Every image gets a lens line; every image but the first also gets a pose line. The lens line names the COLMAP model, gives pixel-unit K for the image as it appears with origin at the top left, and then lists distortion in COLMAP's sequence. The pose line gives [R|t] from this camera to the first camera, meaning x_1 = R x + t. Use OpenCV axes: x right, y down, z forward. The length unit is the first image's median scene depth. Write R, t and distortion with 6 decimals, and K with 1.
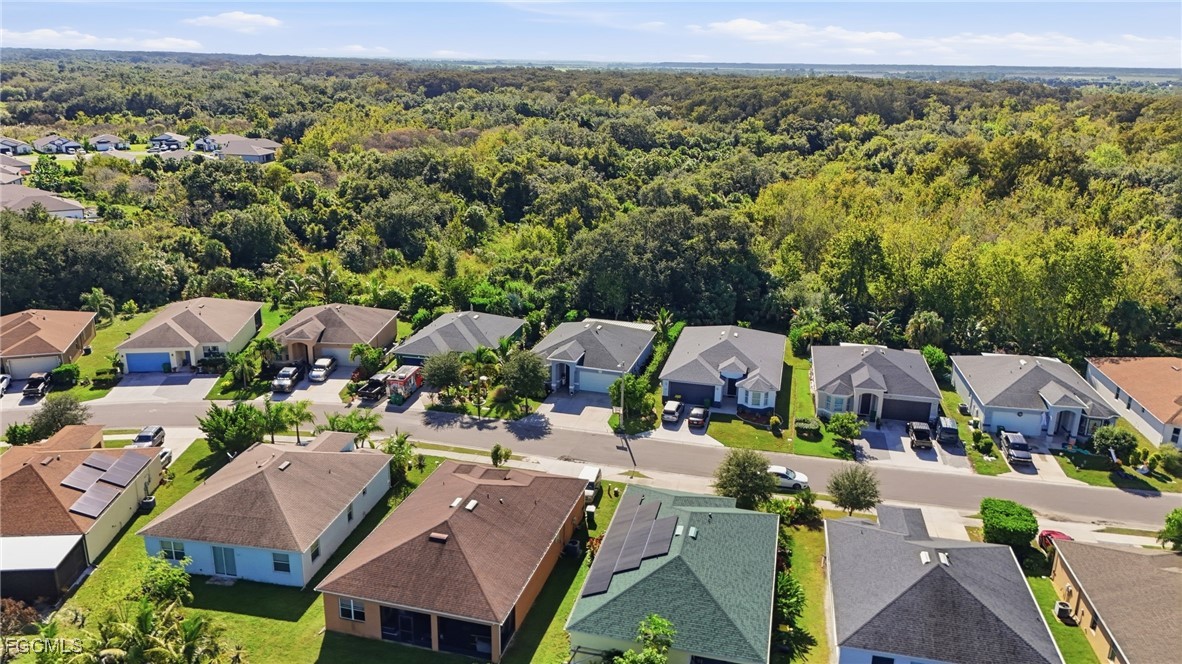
lens RADIAL K [[864.2, 0, 591.0], [0, 864.2, 332.0], [0, 0, 1]] dist [0.089563, -0.064834]
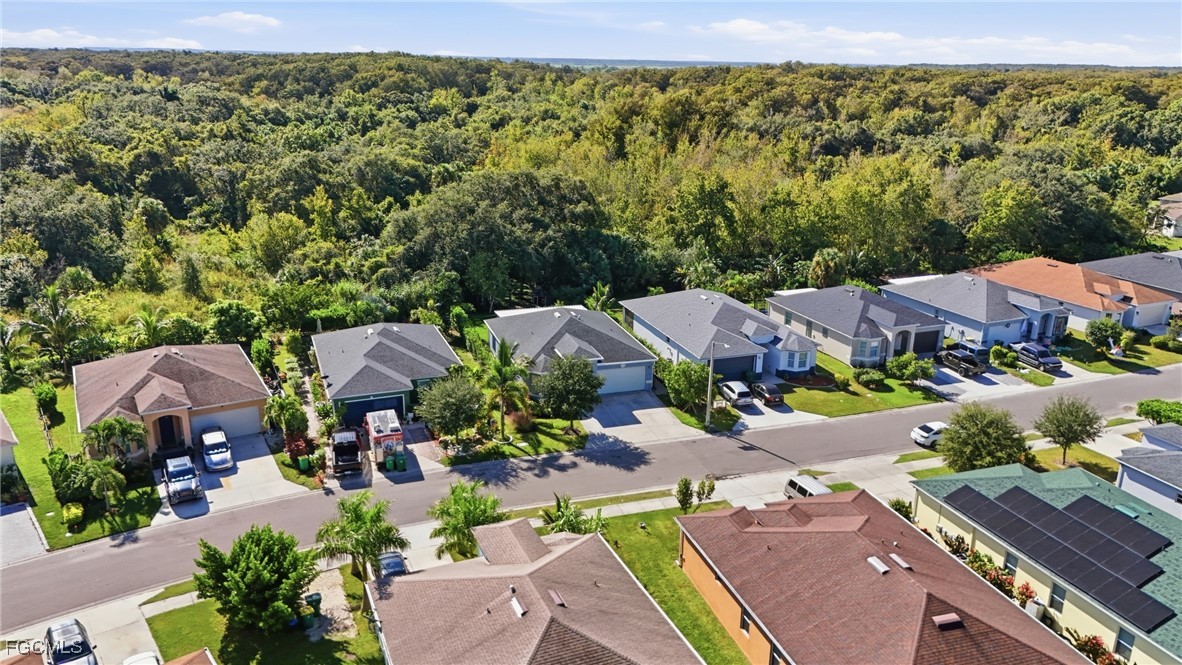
lens RADIAL K [[872.7, 0, 591.0], [0, 872.7, 332.5], [0, 0, 1]] dist [0.068251, -0.062874]
pose [[0.835529, -0.167849, 0.523180, -0.408148], [0.162033, 0.985121, 0.057282, -0.032552], [-0.525010, 0.036911, 0.850295, 0.330947]]
